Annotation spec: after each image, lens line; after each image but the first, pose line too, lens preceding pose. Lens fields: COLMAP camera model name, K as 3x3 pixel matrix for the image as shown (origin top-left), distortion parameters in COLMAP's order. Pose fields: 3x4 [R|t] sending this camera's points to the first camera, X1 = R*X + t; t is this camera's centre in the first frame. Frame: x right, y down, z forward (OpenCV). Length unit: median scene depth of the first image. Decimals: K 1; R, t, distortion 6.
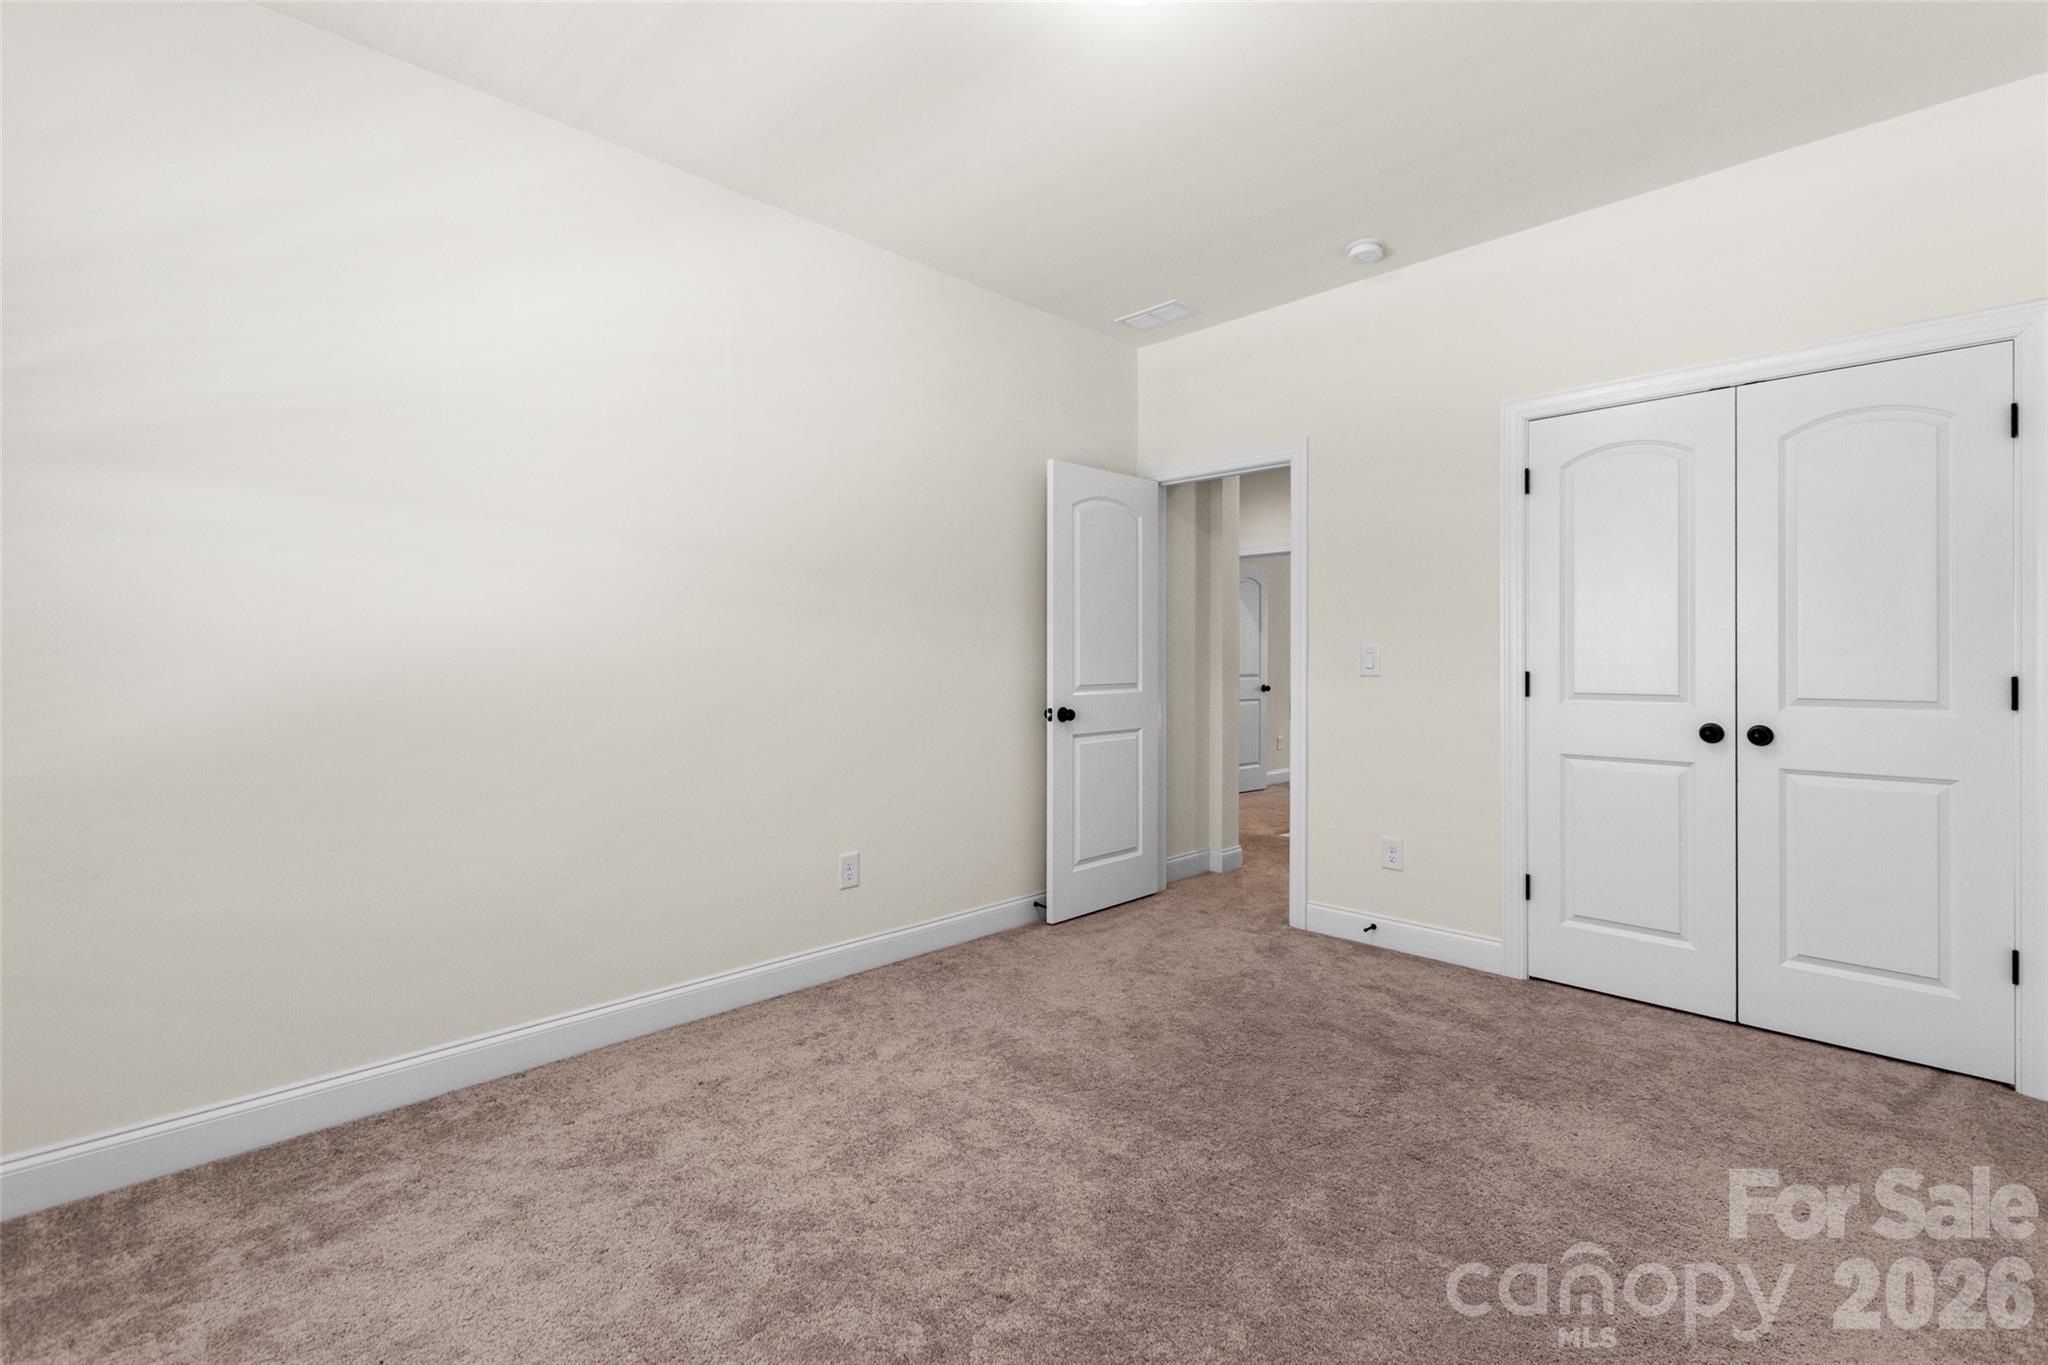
lens RADIAL K [[919.9, 0, 1038.3], [0, 919.9, 657.5], [0, 0, 1]] dist [0.004998, 0.000013]
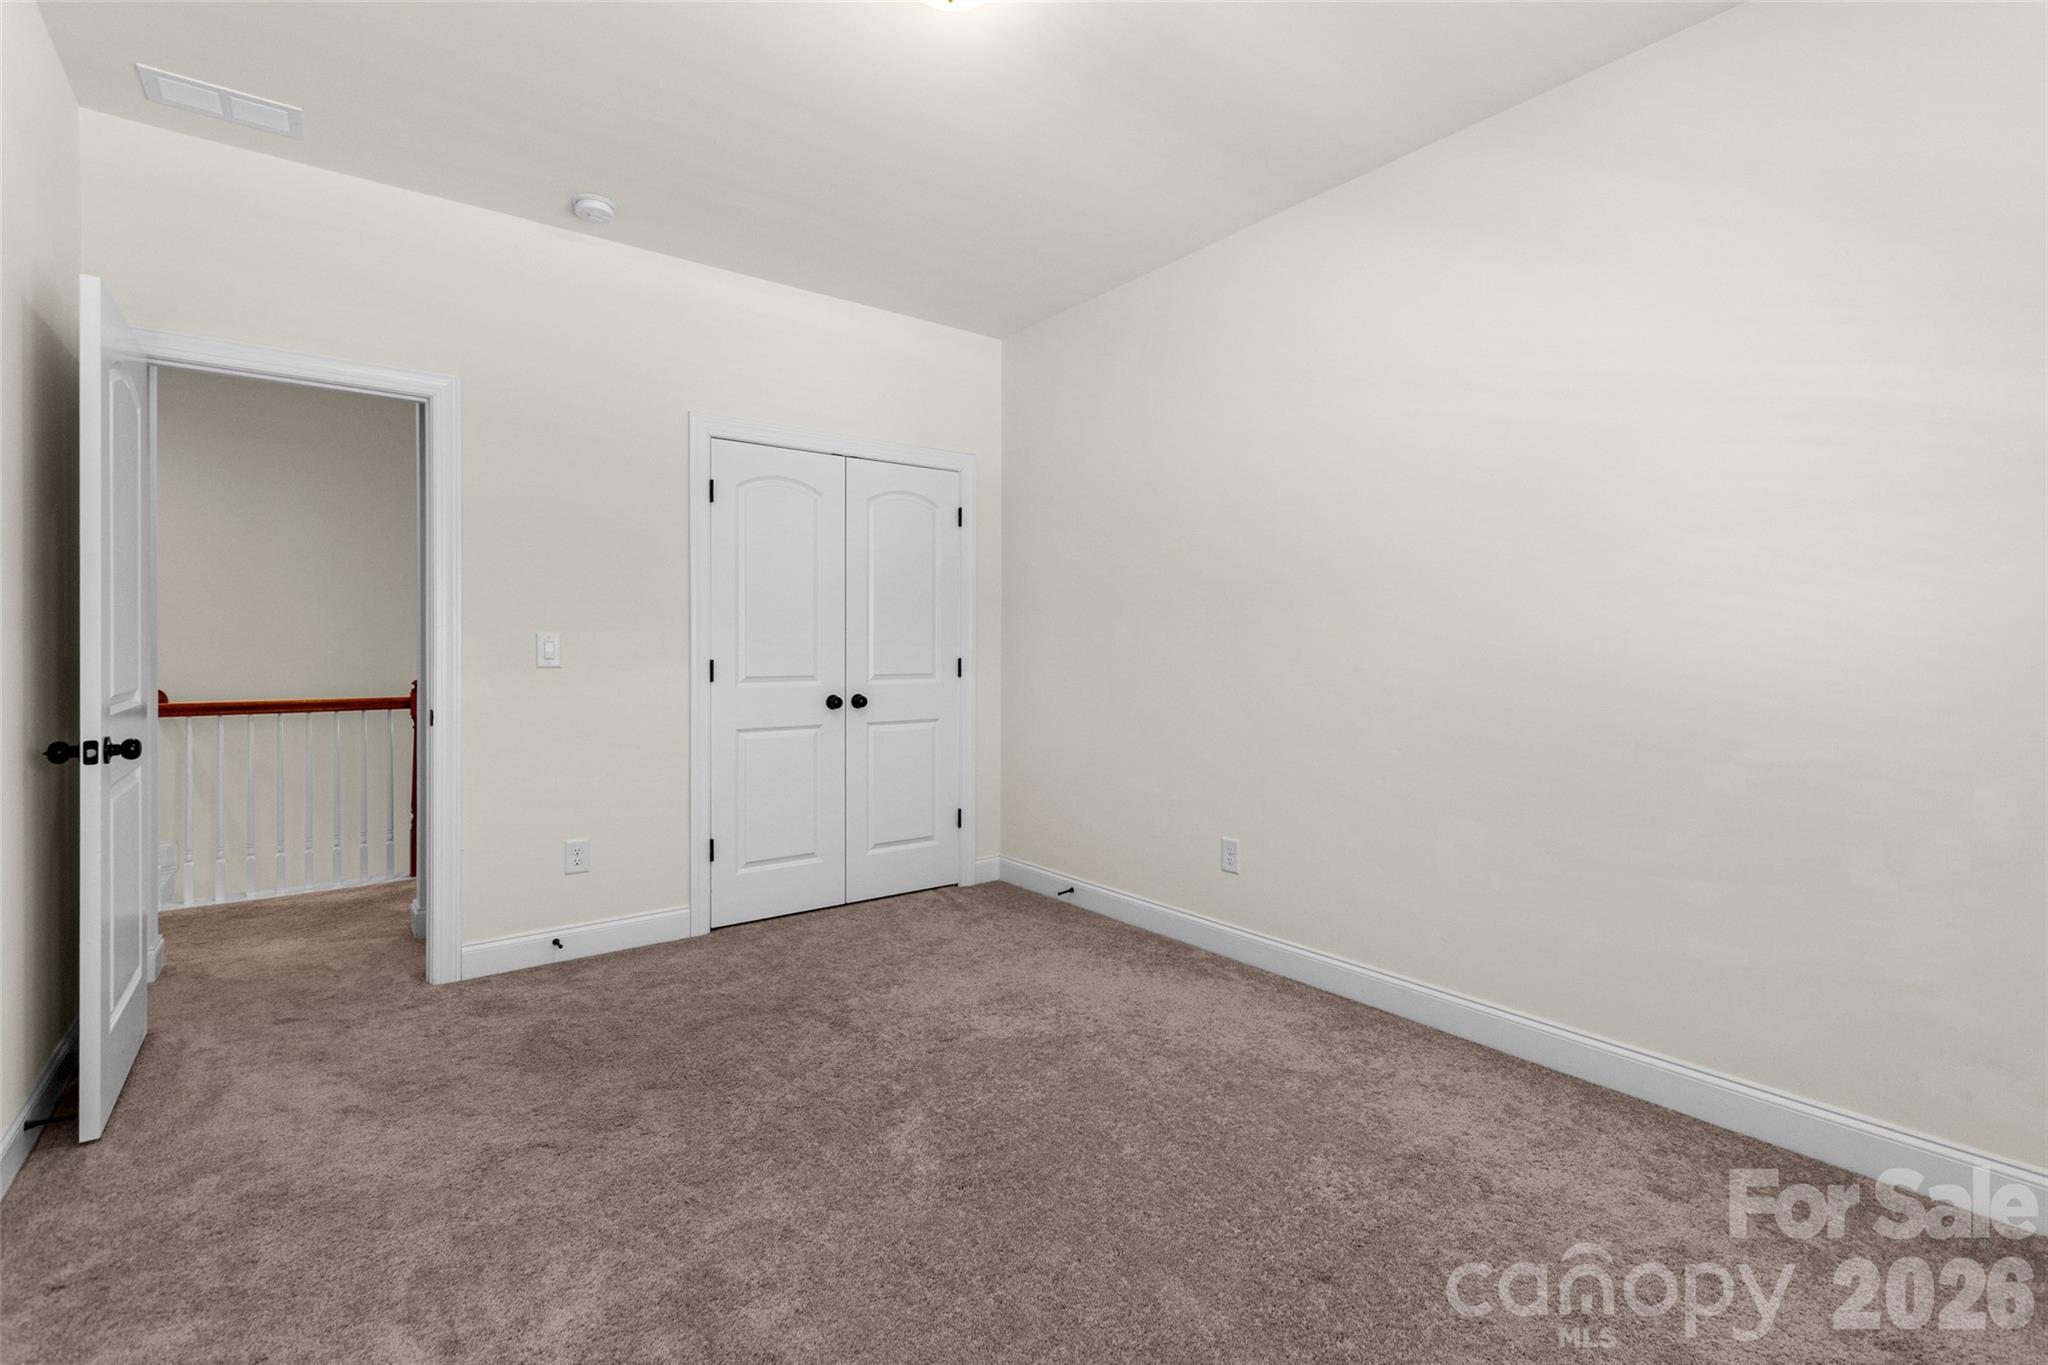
lens RADIAL K [[919.9, 0, 1038.3], [0, 919.9, 657.5], [0, 0, 1]] dist [0.004998, 0.000013]
pose [[0.129485, -0.007606, 0.991552, -0.539283], [-0.000038, 0.999971, 0.007675, 0.003867], [-0.991581, -0.001031, 0.129481, 0.461548]]
